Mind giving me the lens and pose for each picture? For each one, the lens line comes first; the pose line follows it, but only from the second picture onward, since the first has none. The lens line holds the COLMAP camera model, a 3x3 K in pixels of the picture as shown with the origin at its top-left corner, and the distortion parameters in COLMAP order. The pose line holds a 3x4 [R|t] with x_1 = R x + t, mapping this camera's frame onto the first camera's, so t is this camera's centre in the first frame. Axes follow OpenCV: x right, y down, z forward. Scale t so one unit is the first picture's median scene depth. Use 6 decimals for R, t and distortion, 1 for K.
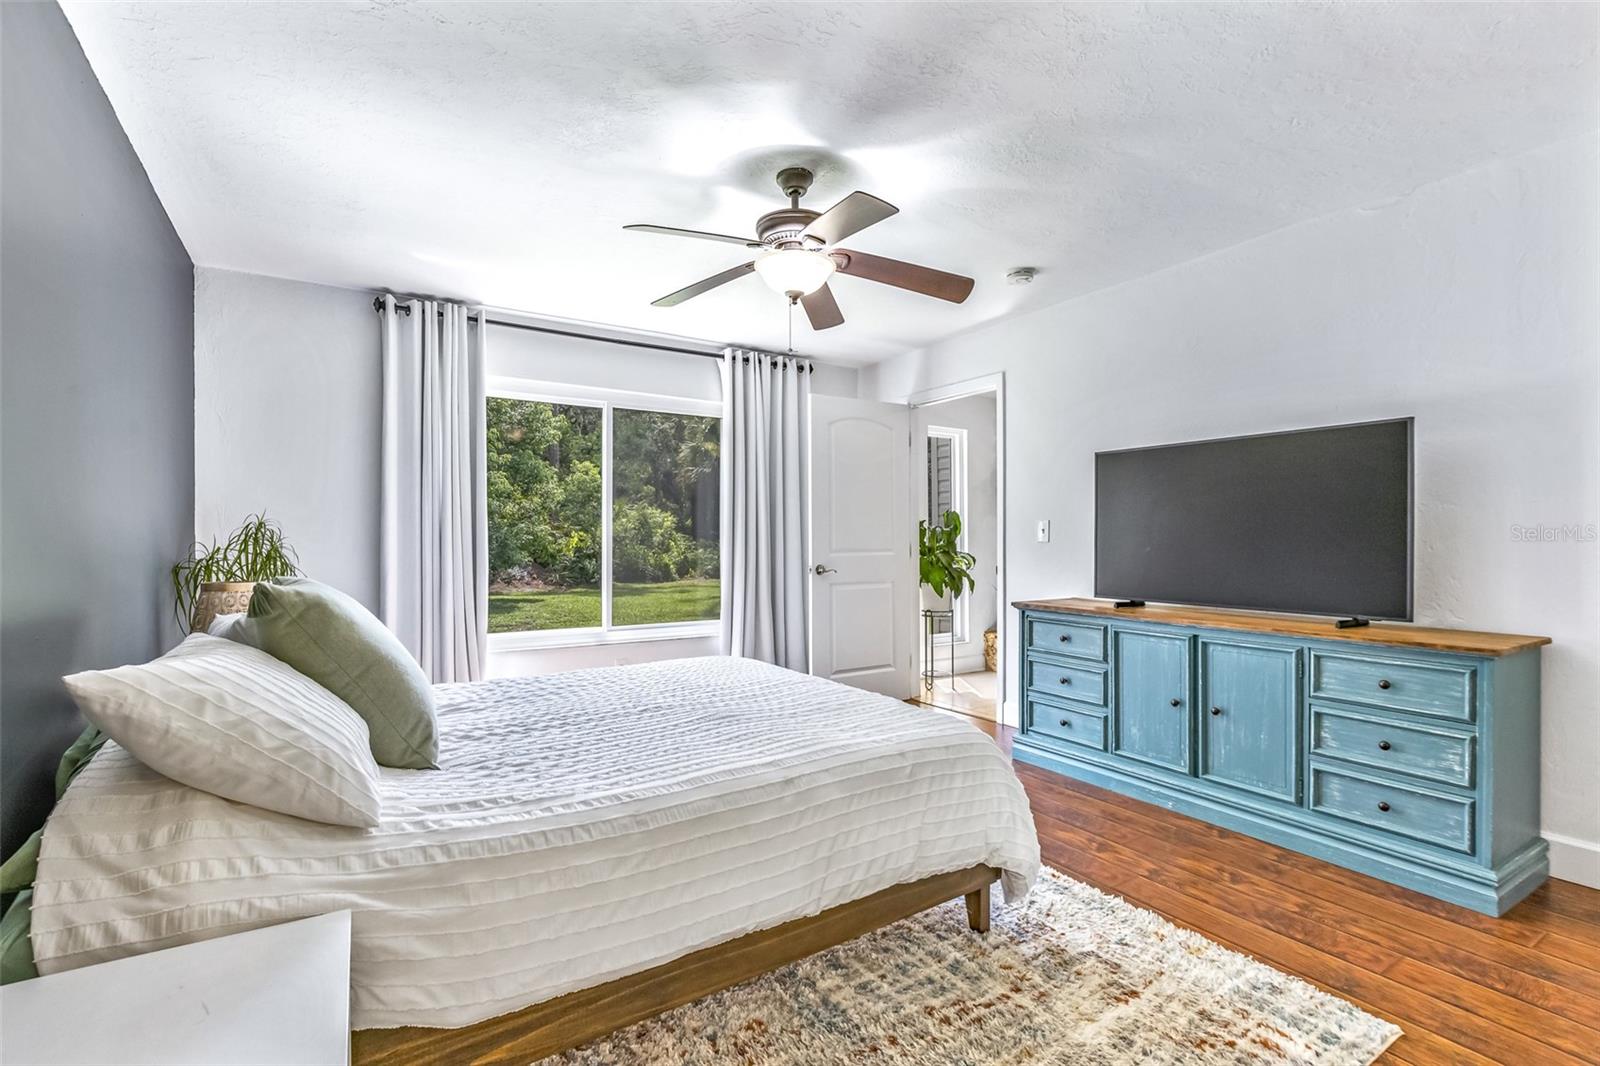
lens RADIAL K [[725.9, 0, 790.6], [0, 725.9, 536.5], [0, 0, 1]] dist [0.000203, 0.000198]
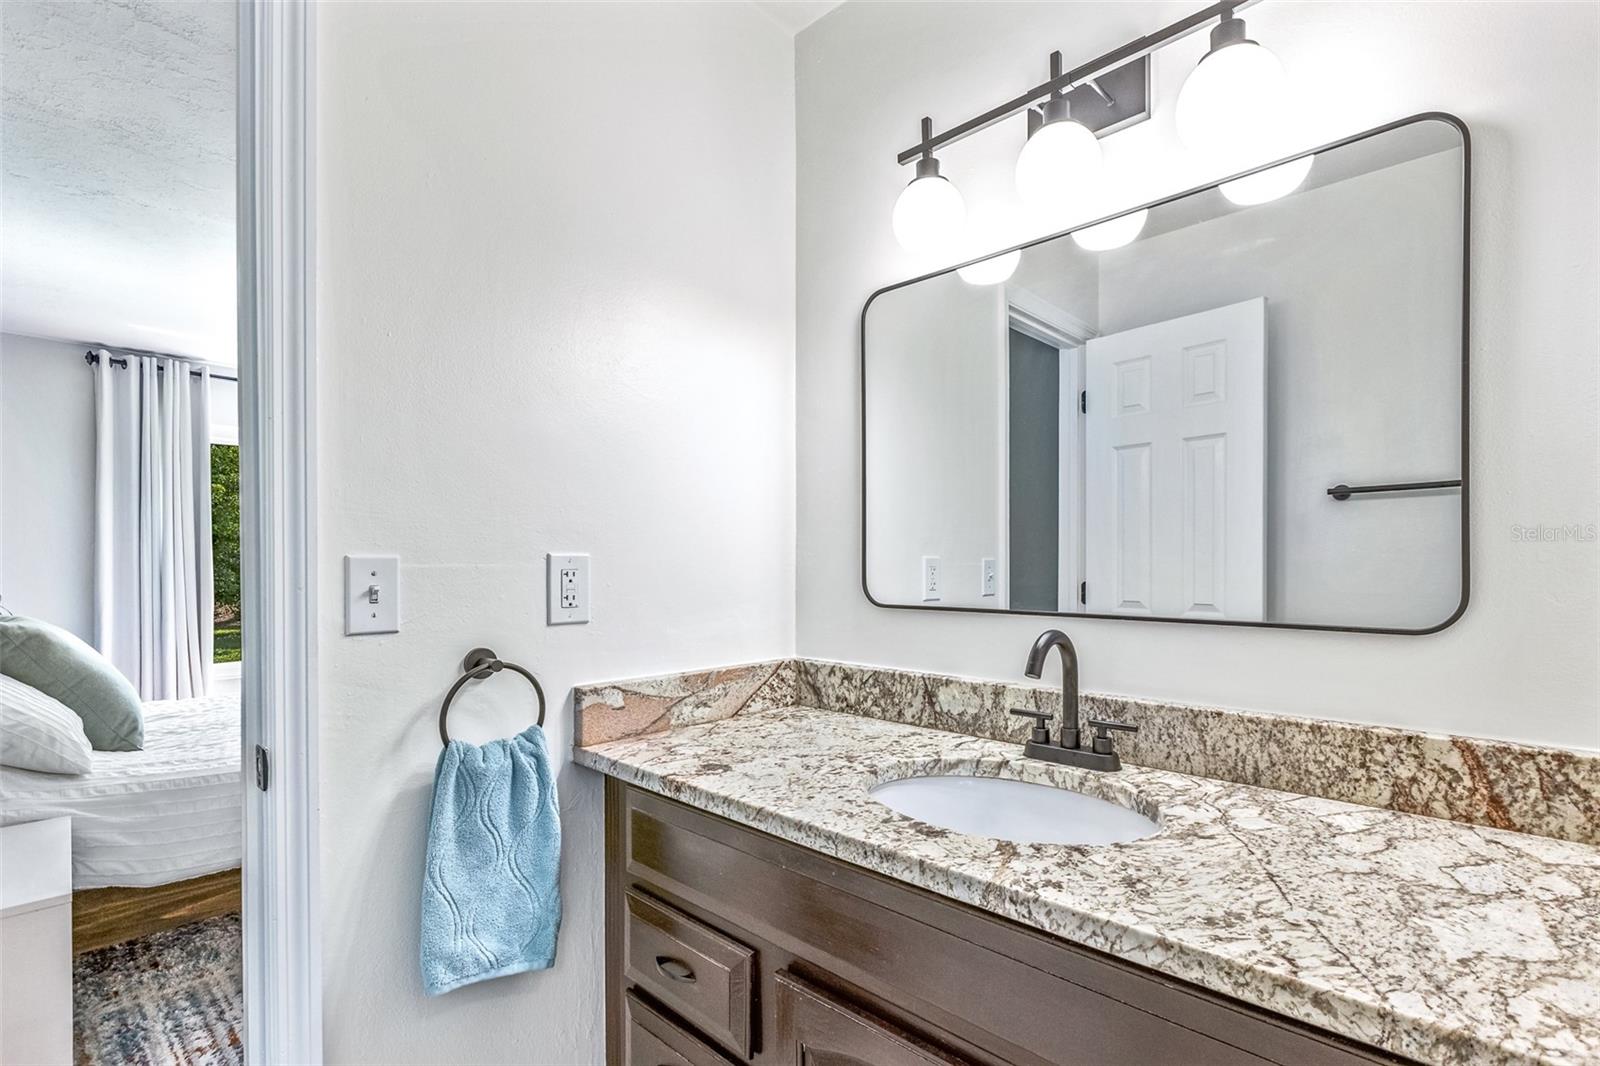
lens RADIAL K [[725.9, 0, 788.4], [0, 725.9, 567.4], [0, 0, 1]] dist [0.000203, 0.000198]
pose [[0.970313, -0.002787, 0.241835, 0.380199], [0.000521, 0.999955, 0.009435, -0.045244], [-0.241851, -0.009029, 0.970271, -0.649428]]
